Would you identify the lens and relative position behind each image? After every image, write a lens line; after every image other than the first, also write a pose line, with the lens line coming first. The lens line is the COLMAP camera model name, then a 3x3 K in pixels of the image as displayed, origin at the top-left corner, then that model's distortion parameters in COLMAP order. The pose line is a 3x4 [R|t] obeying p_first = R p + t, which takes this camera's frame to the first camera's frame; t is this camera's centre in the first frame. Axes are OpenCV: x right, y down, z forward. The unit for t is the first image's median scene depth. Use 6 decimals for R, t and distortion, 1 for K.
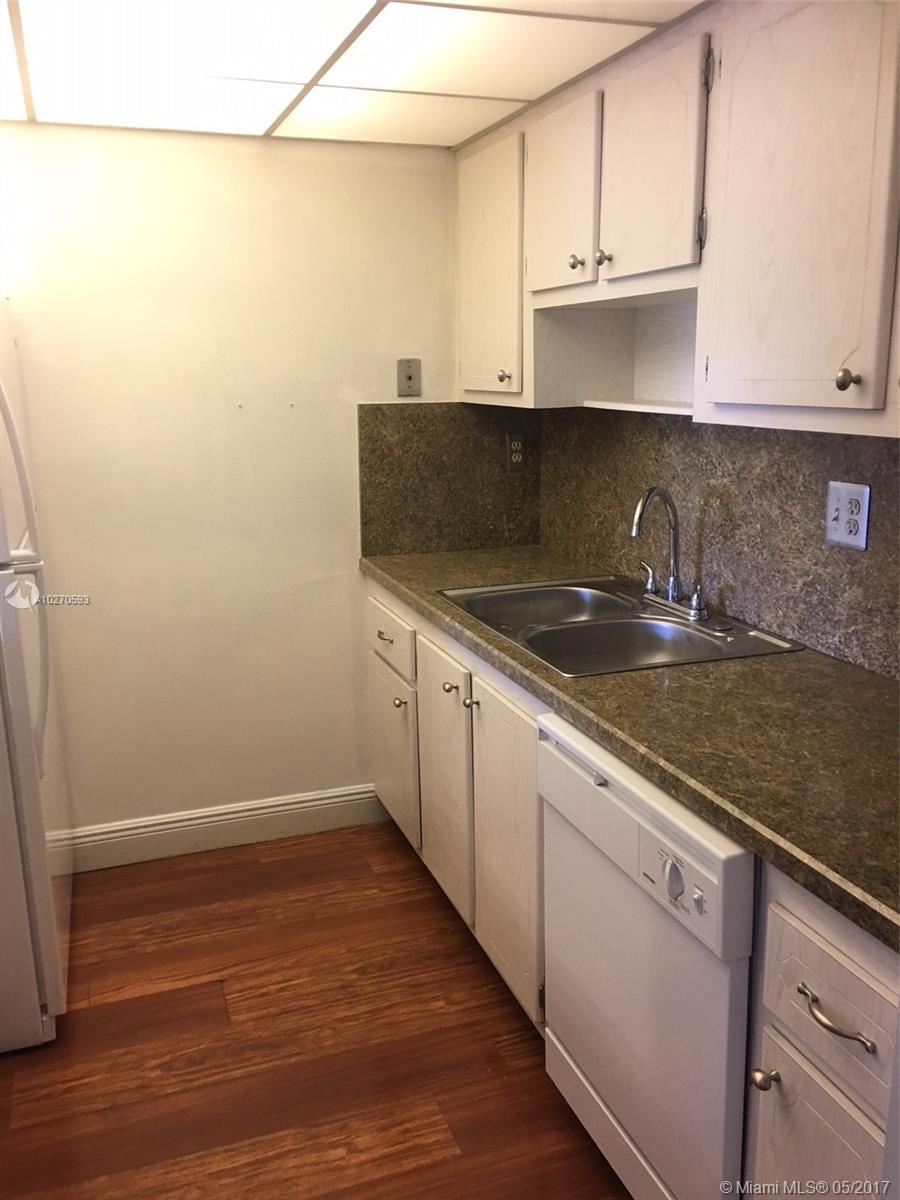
lens RADIAL K [[1029.9, 0, 450.3], [0, 1029.9, 602.6], [0, 0, 1]] dist [-0.000110, -0.030514]
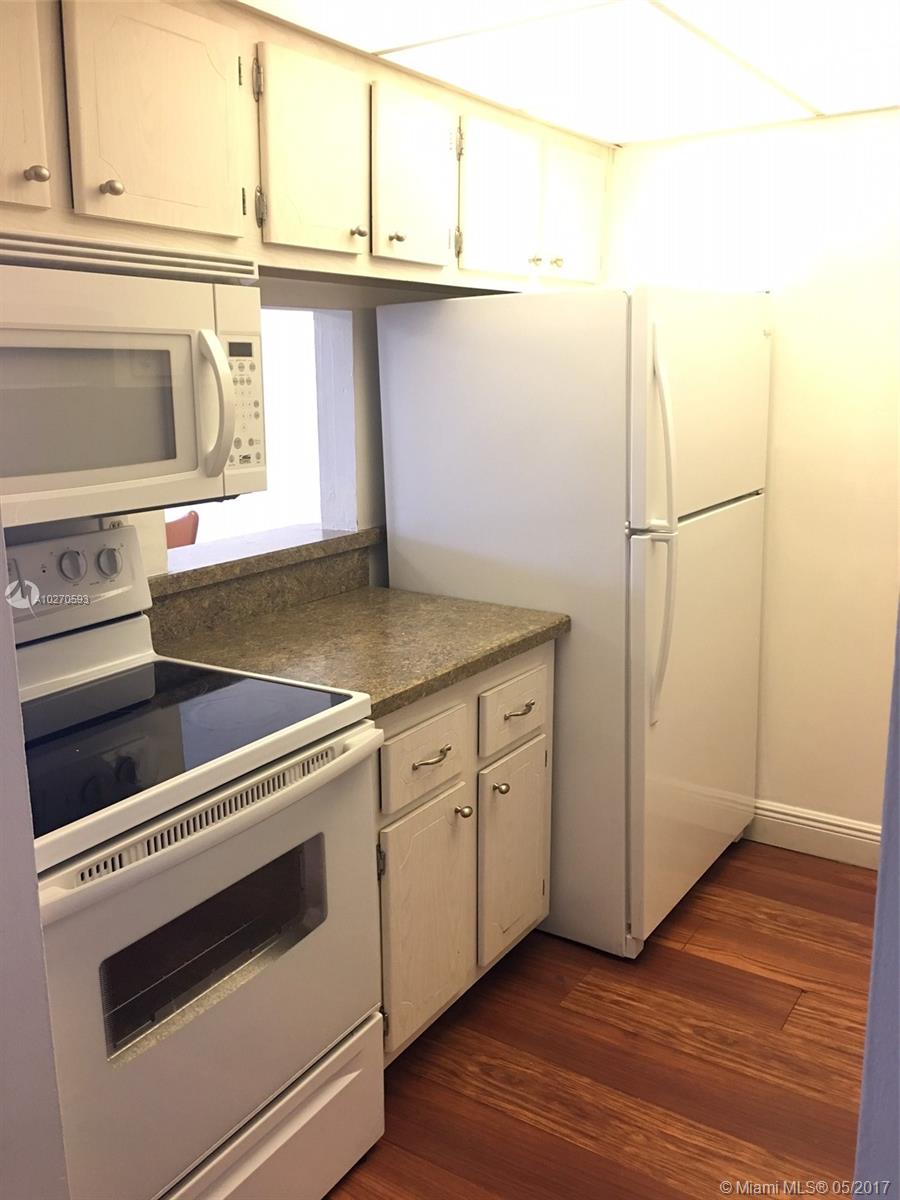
lens RADIAL K [[1029.9, 0, 450.4], [0, 1029.9, 595.1], [0, 0, 1]] dist [-0.000110, -0.030514]
pose [[0.605081, 0.193729, -0.772235, 0.286828], [-0.192495, 0.976765, 0.094210, -0.028539], [0.772543, 0.091646, 0.628314, 0.108537]]
